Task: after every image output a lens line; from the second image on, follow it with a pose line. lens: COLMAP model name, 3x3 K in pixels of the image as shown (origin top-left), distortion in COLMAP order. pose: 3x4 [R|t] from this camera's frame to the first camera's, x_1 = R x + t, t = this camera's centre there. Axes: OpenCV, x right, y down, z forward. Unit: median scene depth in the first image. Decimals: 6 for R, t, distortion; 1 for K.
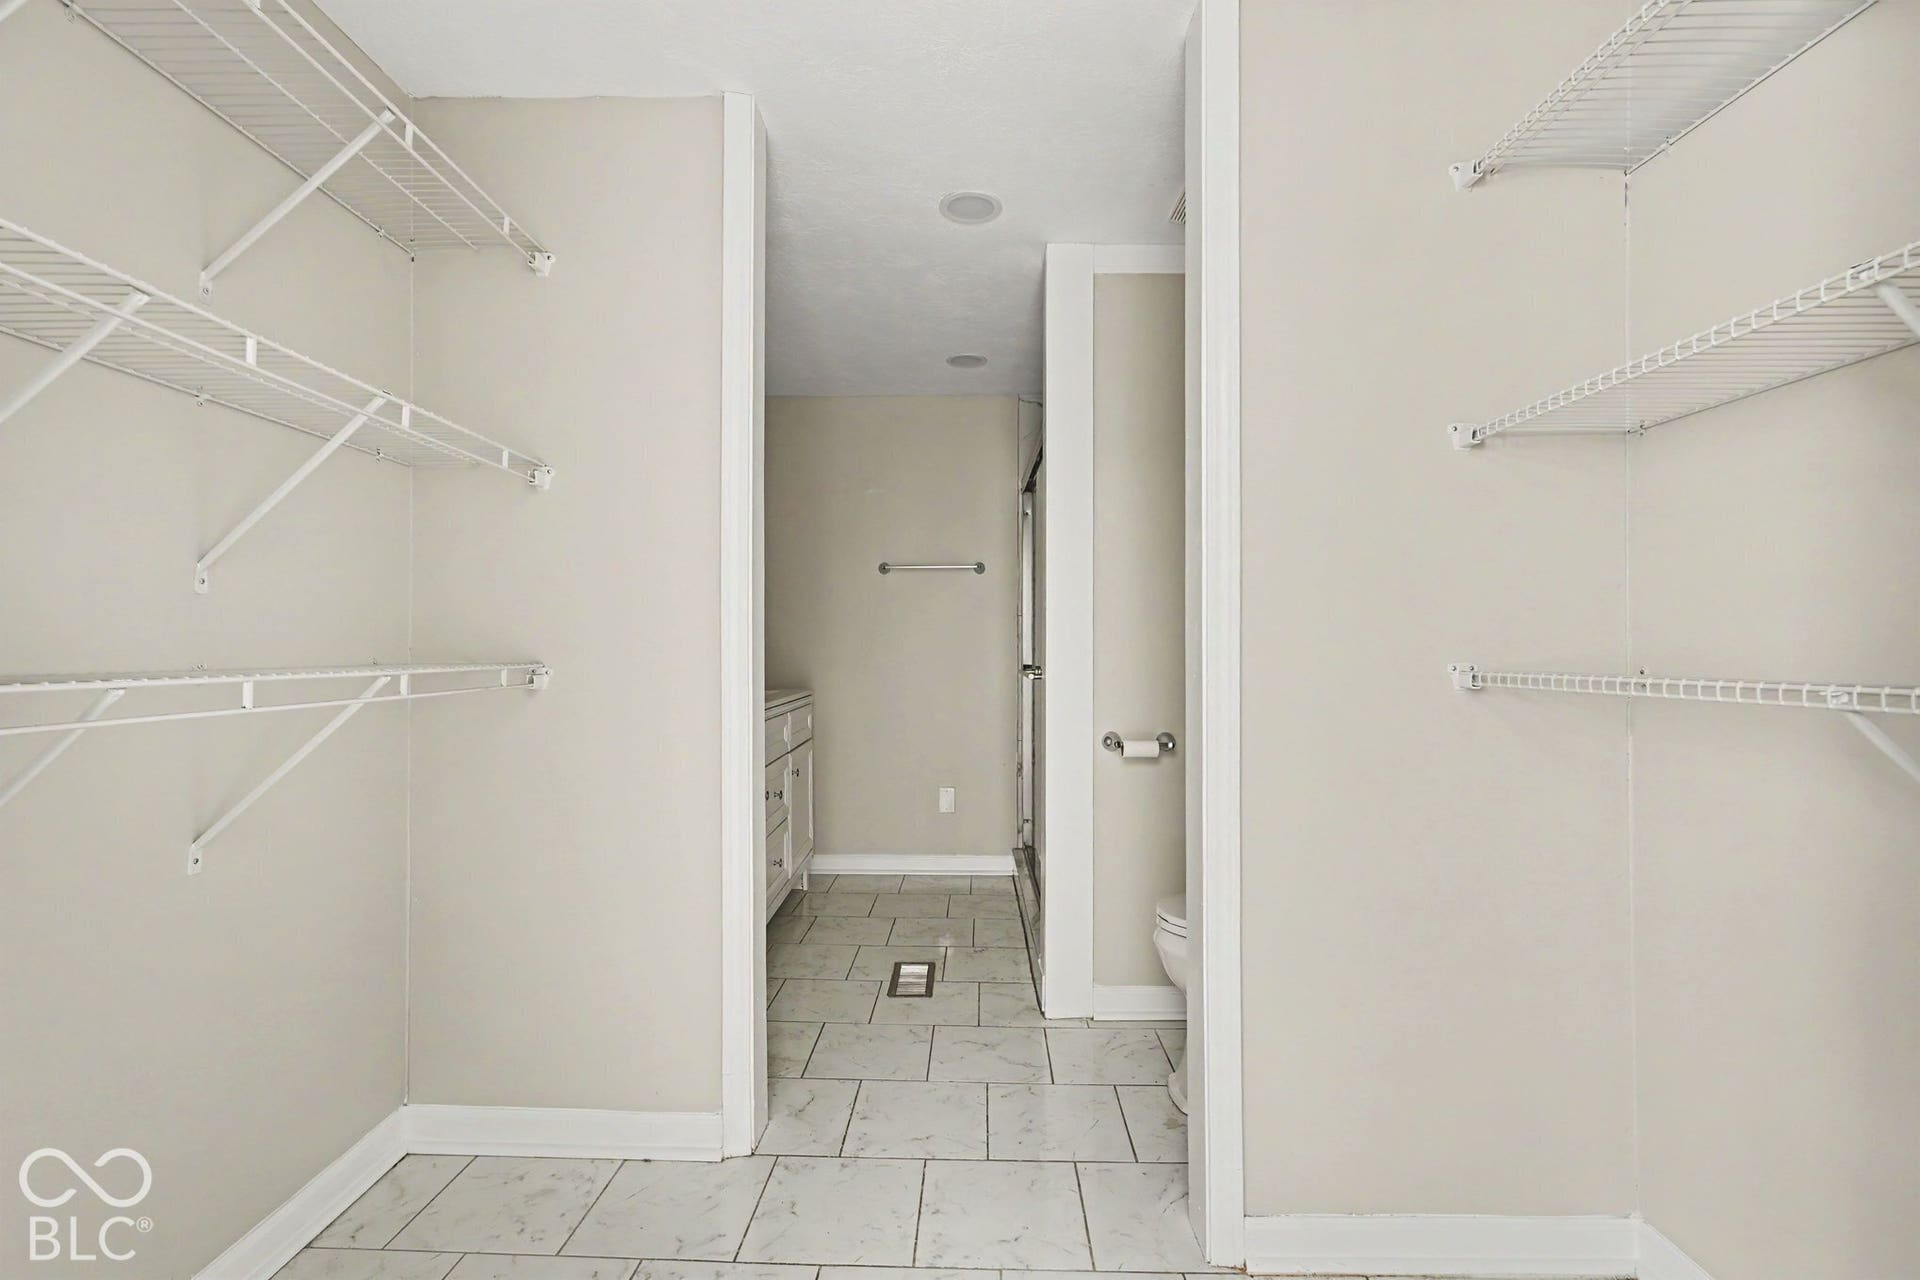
lens RADIAL K [[842.1, 0, 962.0], [0, 842.1, 643.4], [0, 0, 1]] dist [-0.013142, 0.006005]
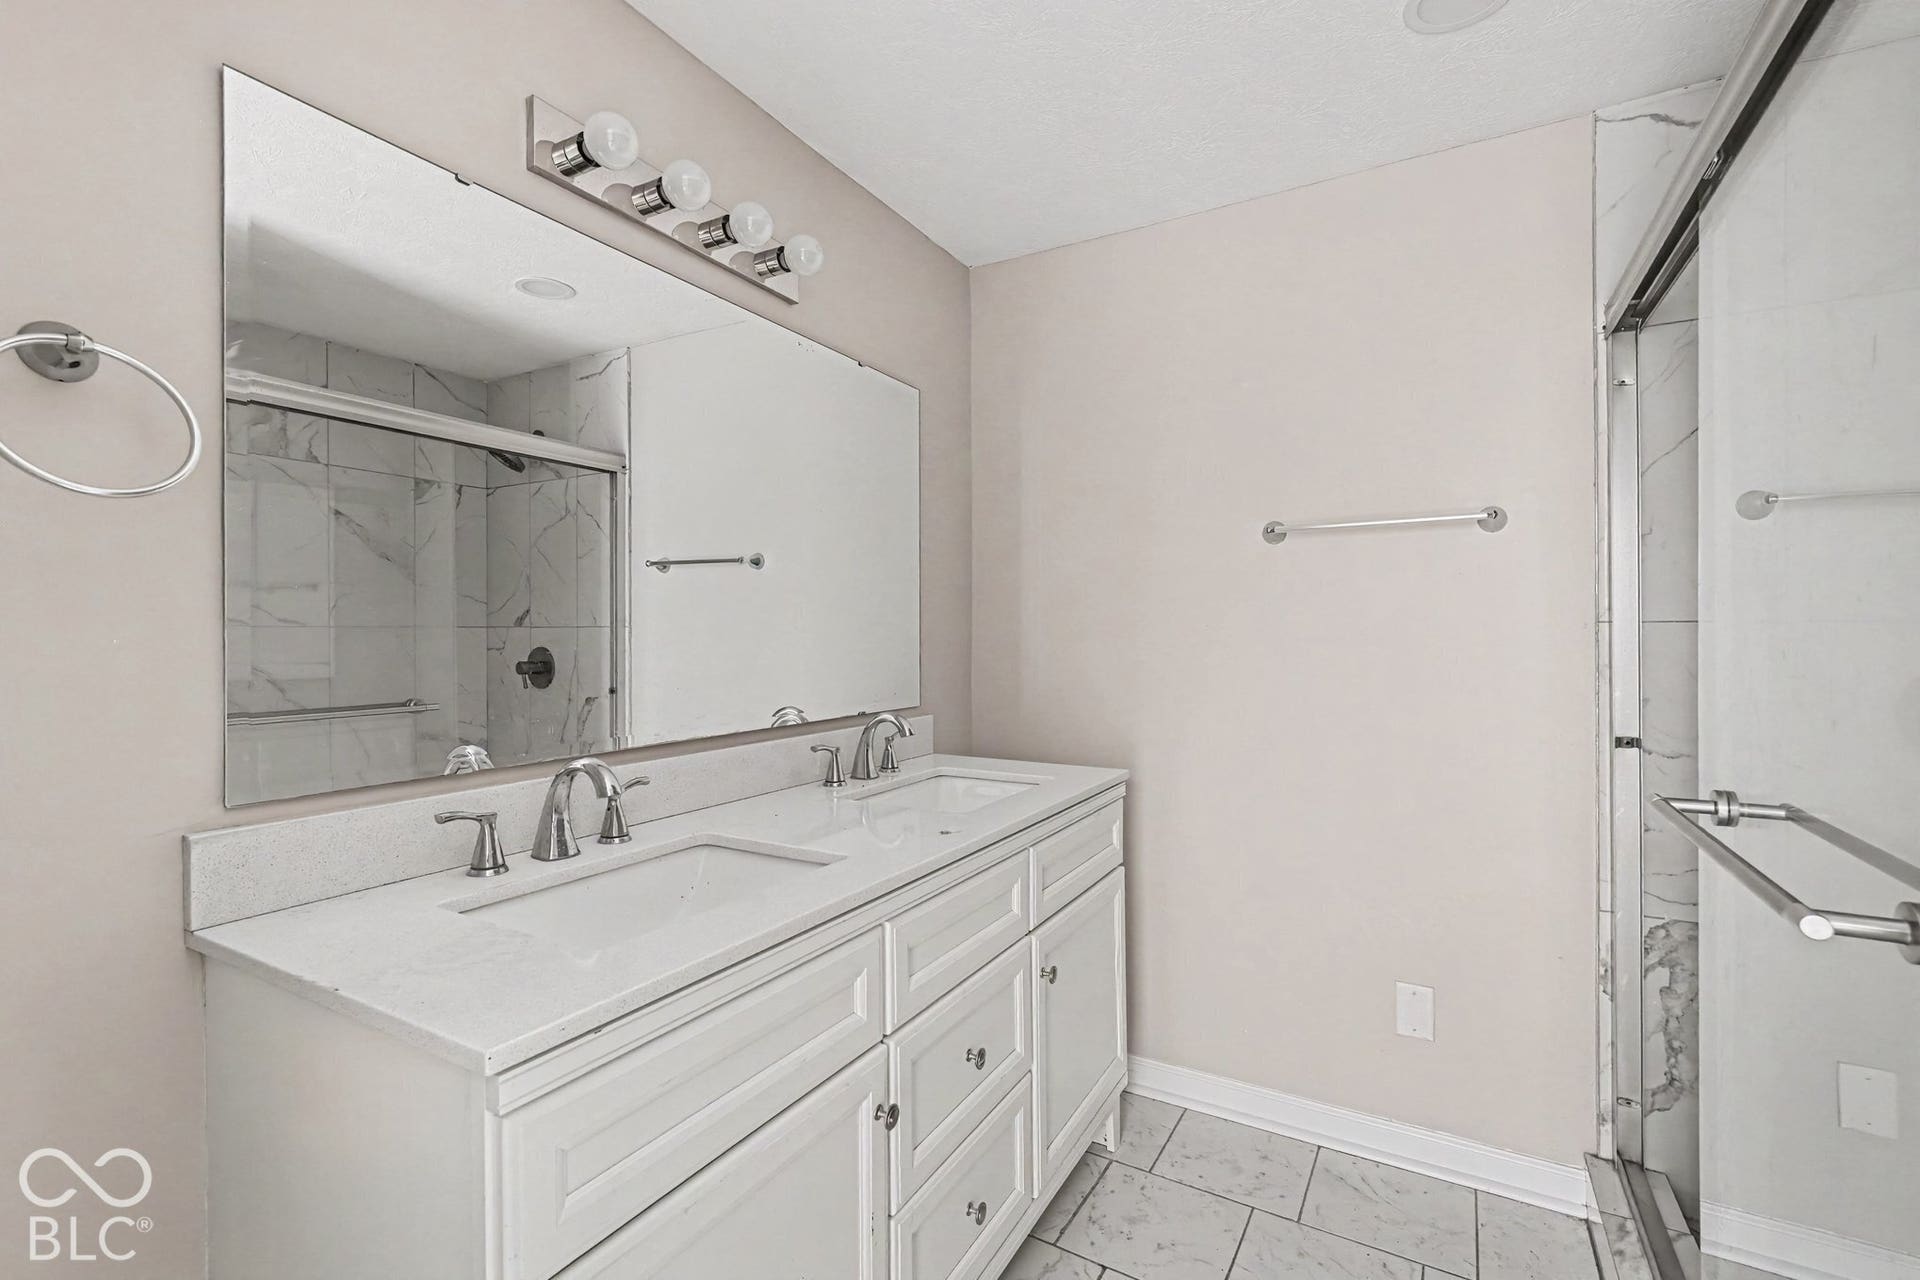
lens RADIAL K [[842.1, 0, 962.0], [0, 842.1, 643.4], [0, 0, 1]] dist [-0.013142, 0.006005]
pose [[0.870478, -0.006899, -0.492160, -0.007994], [0.008234, 0.999966, 0.000547, -0.026009], [0.492139, -0.004528, 0.870505, 0.498146]]
